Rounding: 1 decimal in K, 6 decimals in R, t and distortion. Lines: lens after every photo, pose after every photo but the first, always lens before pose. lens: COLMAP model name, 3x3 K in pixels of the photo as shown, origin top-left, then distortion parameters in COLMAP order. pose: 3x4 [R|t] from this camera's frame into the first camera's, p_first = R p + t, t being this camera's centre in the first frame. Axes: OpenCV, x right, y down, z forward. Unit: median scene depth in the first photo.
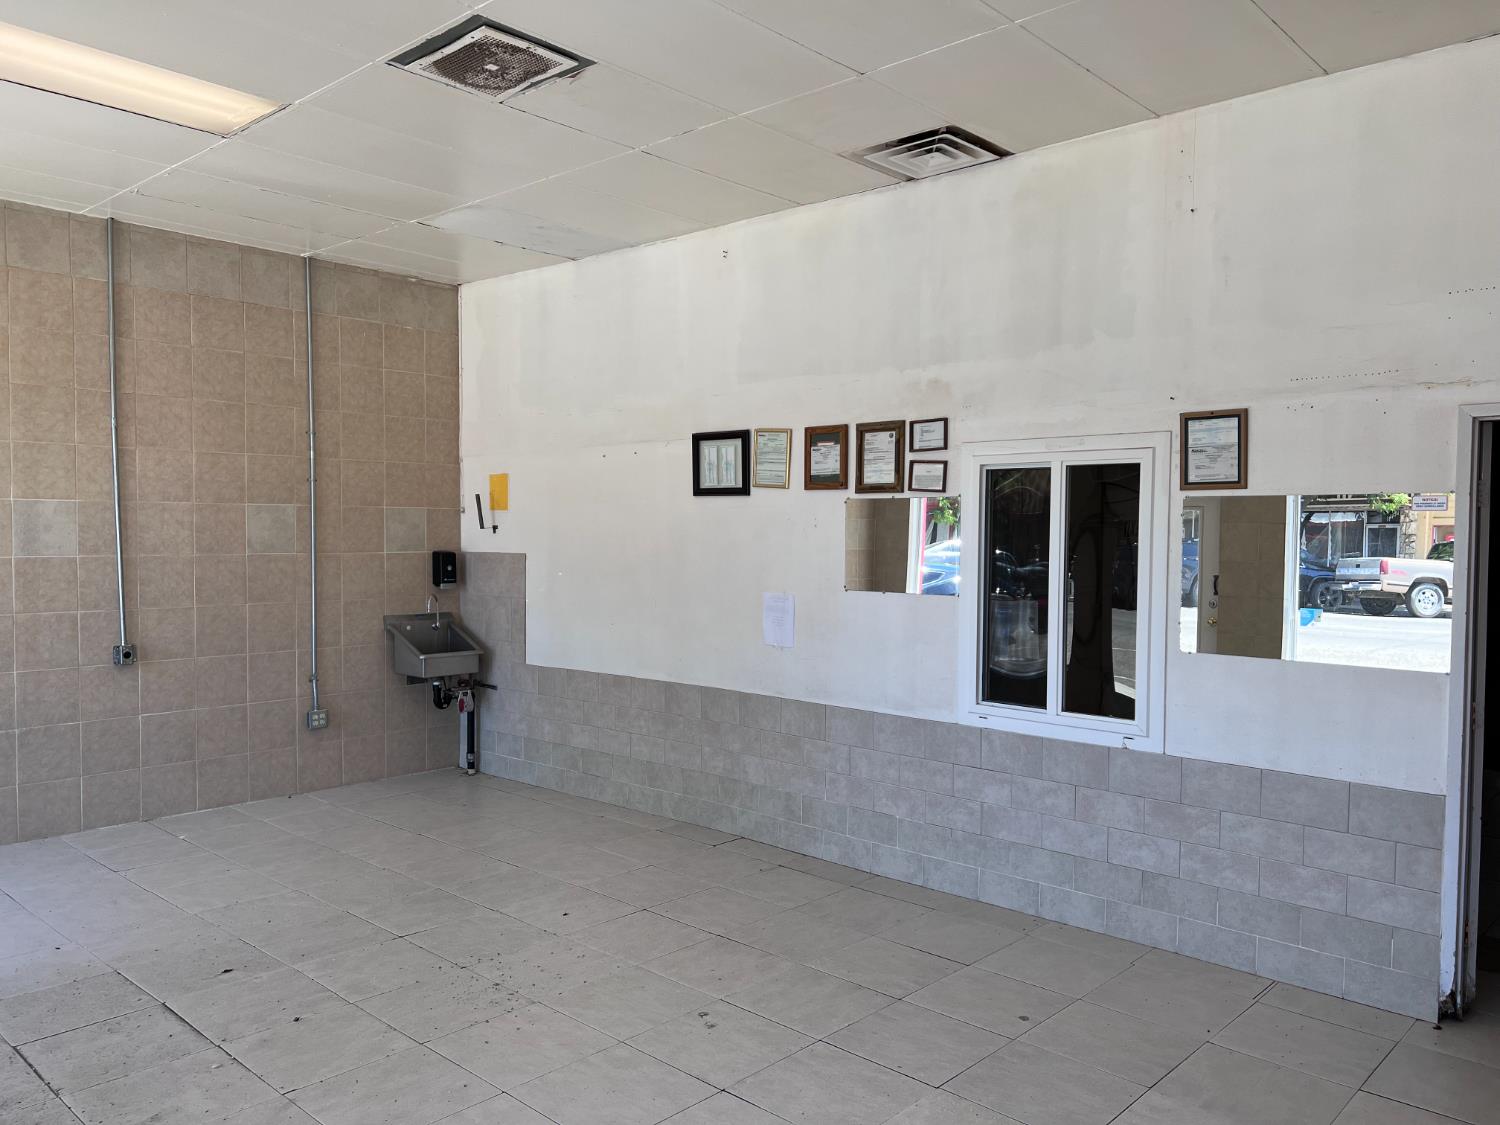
lens RADIAL K [[1124.1, 0, 744.8], [0, 1124.1, 563.7], [0, 0, 1]] dist [0.064583, -0.071918]
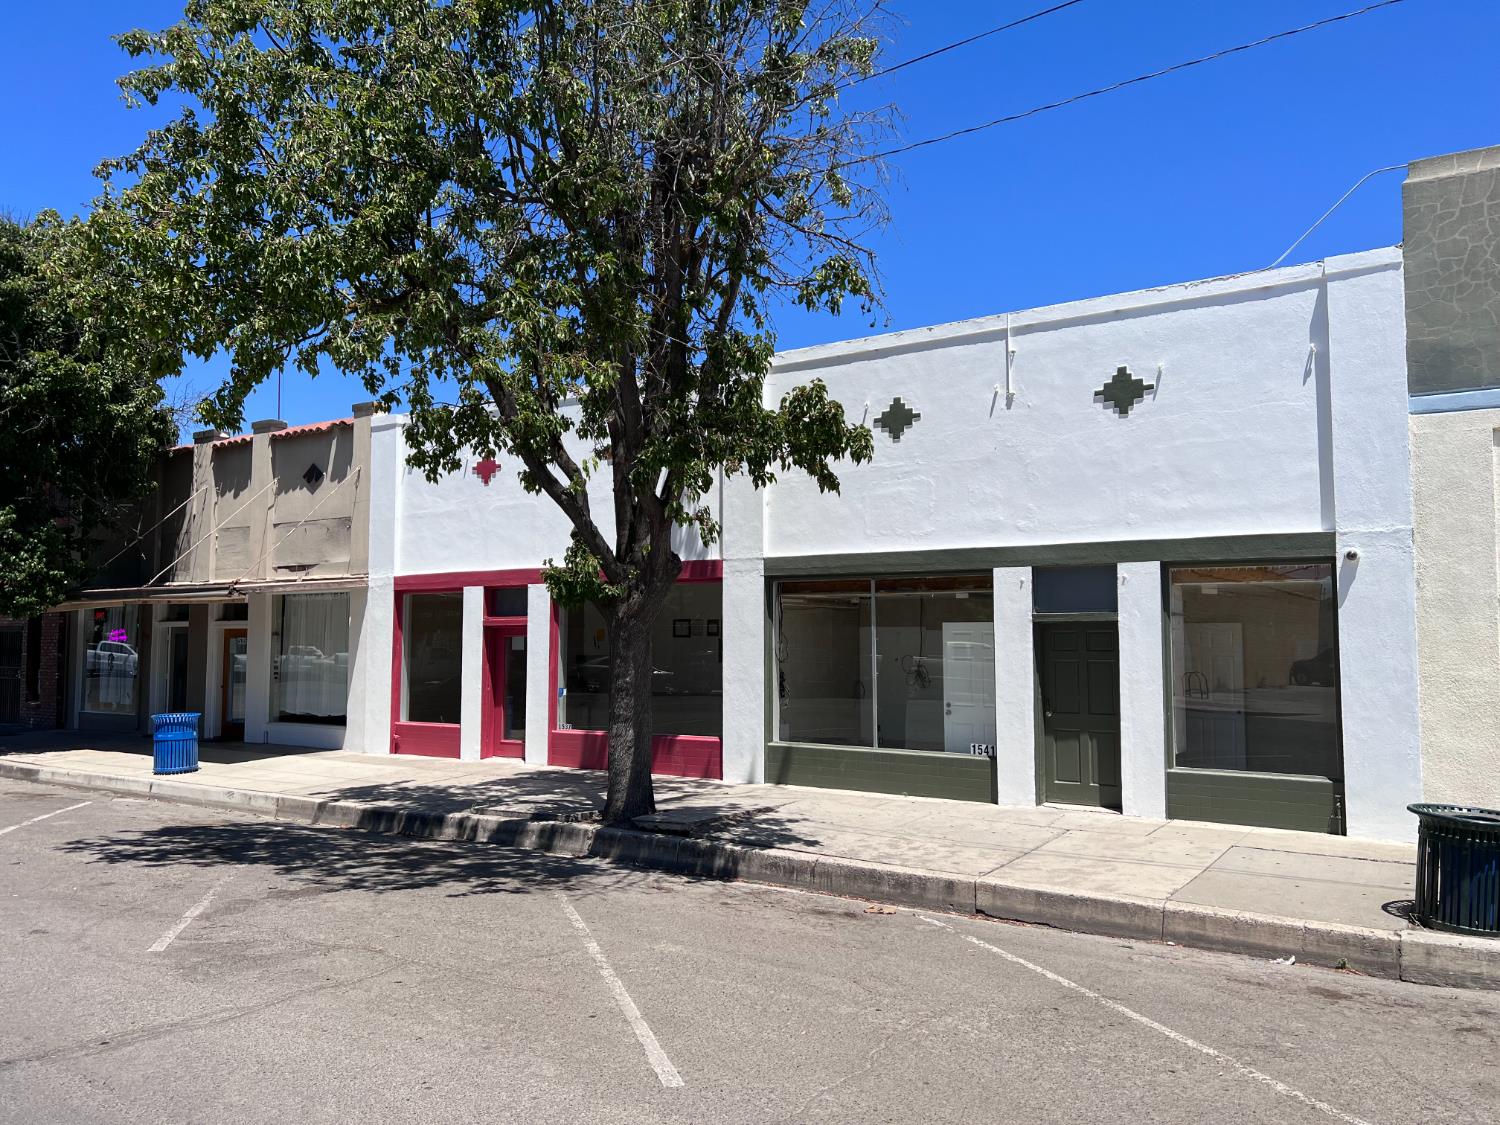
lens RADIAL K [[1124.1, 0, 756.0], [0, 1124.1, 558.0], [0, 0, 1]] dist [0.064583, -0.071918]
pose [[0.986209, 0.004729, 0.165438, -0.441280], [0.011874, 0.994994, -0.099230, 0.052297], [-0.165079, 0.099826, 0.981215, -2.969951]]
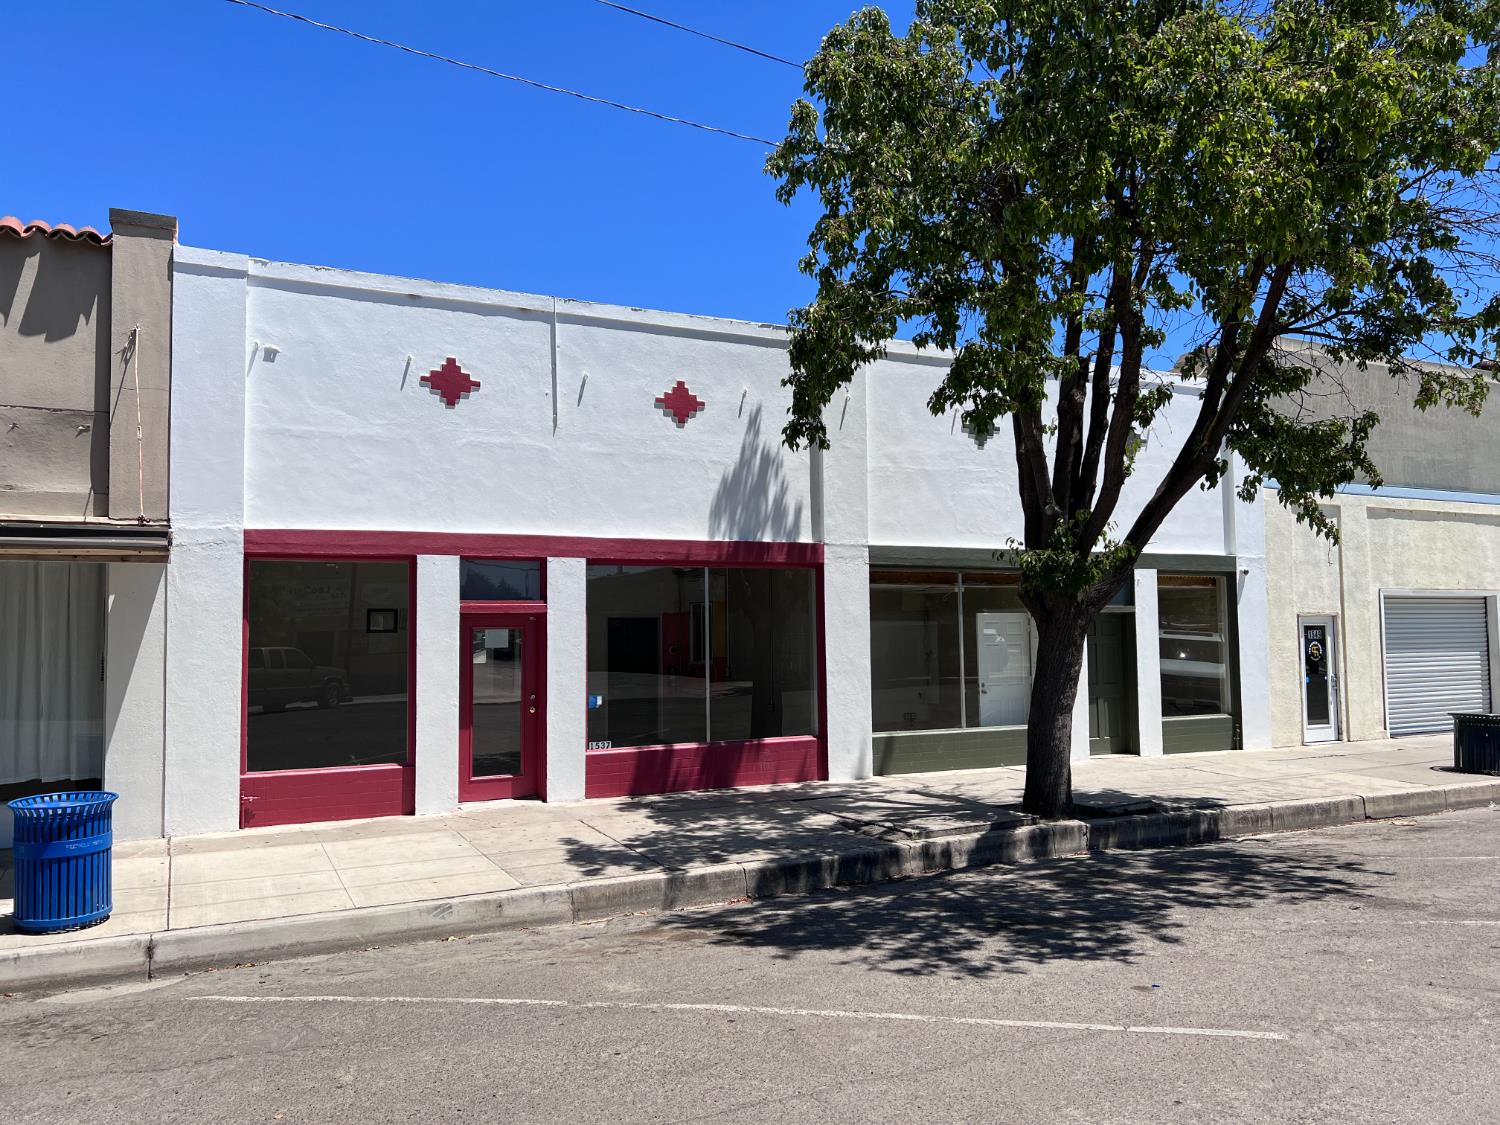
lens RADIAL K [[1124.1, 0, 752.7], [0, 1124.1, 562.1], [0, 0, 1]] dist [0.064583, -0.071918]
pose [[0.348150, 0.044487, 0.936383, -2.612873], [0.039767, 0.997273, -0.062166, -0.027047], [-0.936595, 0.058880, 0.345431, -0.898155]]
